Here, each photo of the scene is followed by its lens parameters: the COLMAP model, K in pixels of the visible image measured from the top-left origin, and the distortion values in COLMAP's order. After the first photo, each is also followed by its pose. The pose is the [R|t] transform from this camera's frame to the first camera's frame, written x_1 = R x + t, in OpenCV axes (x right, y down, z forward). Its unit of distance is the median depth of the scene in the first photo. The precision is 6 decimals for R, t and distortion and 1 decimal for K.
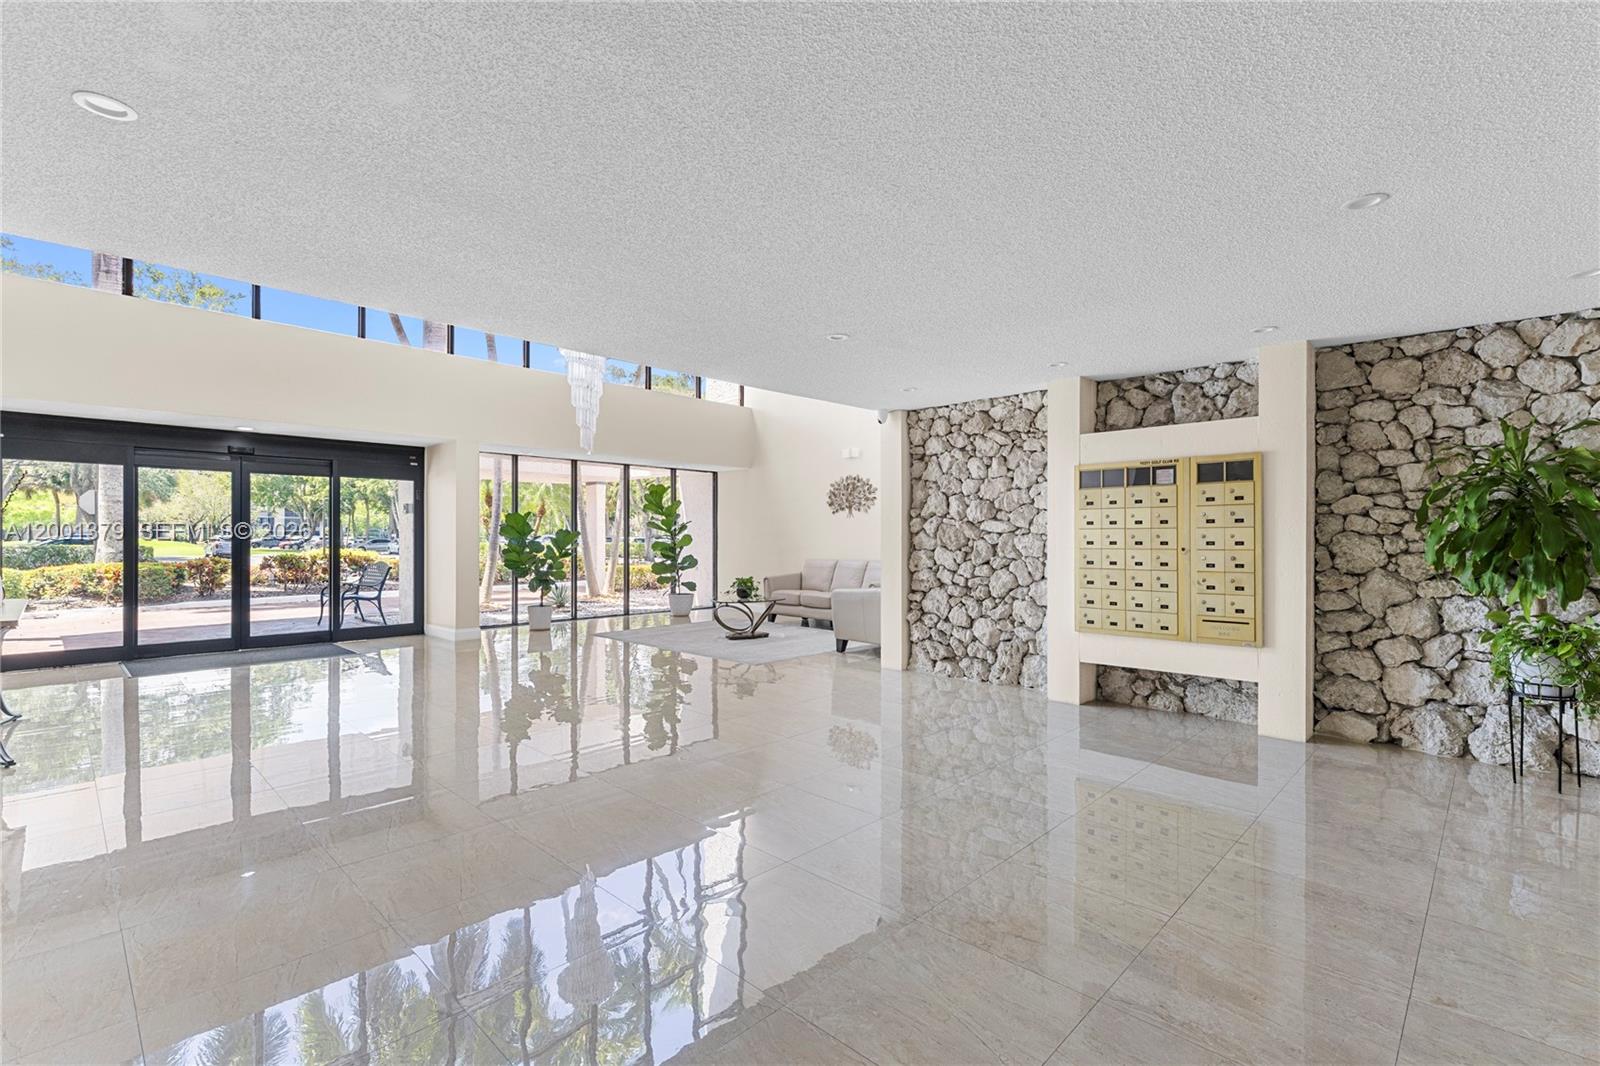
lens RADIAL K [[722.6, 0, 803.3], [0, 722.6, 523.3], [0, 0, 1]] dist [0.002206, -0.000103]
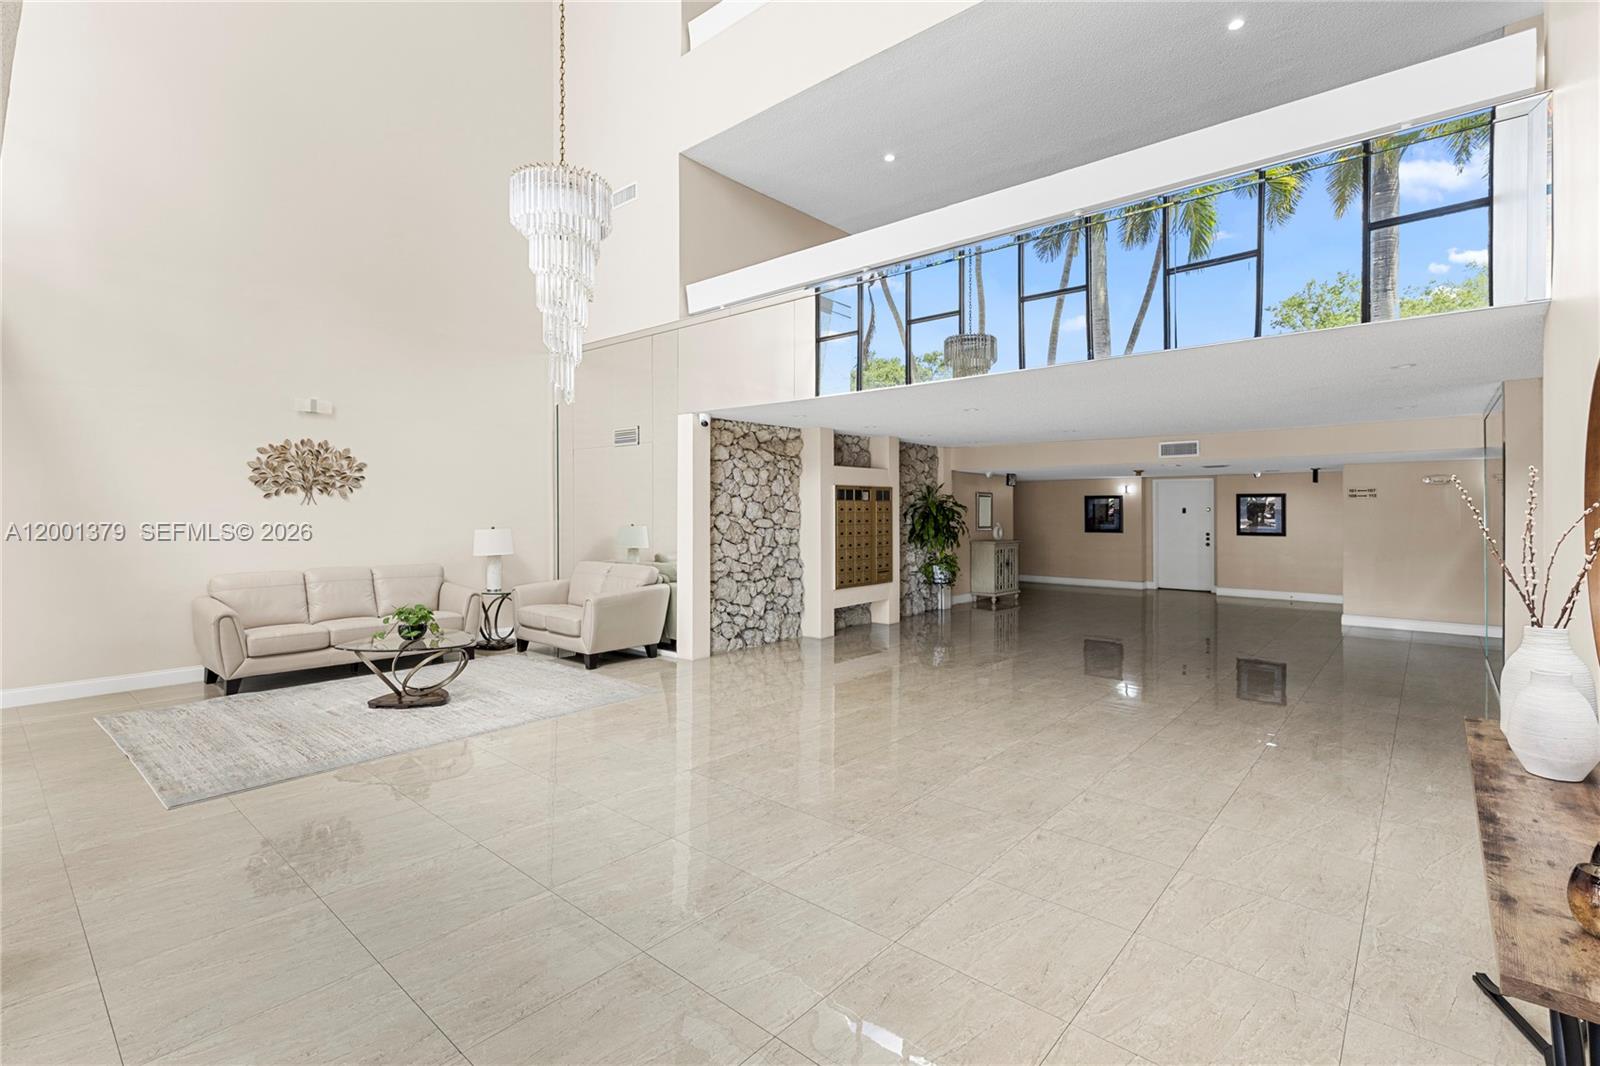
lens RADIAL K [[722.6, 0, 803.3], [0, 722.6, 523.3], [0, 0, 1]] dist [0.002206, -0.000103]
pose [[-0.052960, -0.017783, 0.998438, -1.028115], [-0.021608, 0.999628, 0.016658, -0.018922], [-0.998363, -0.020693, -0.053325, 0.988334]]
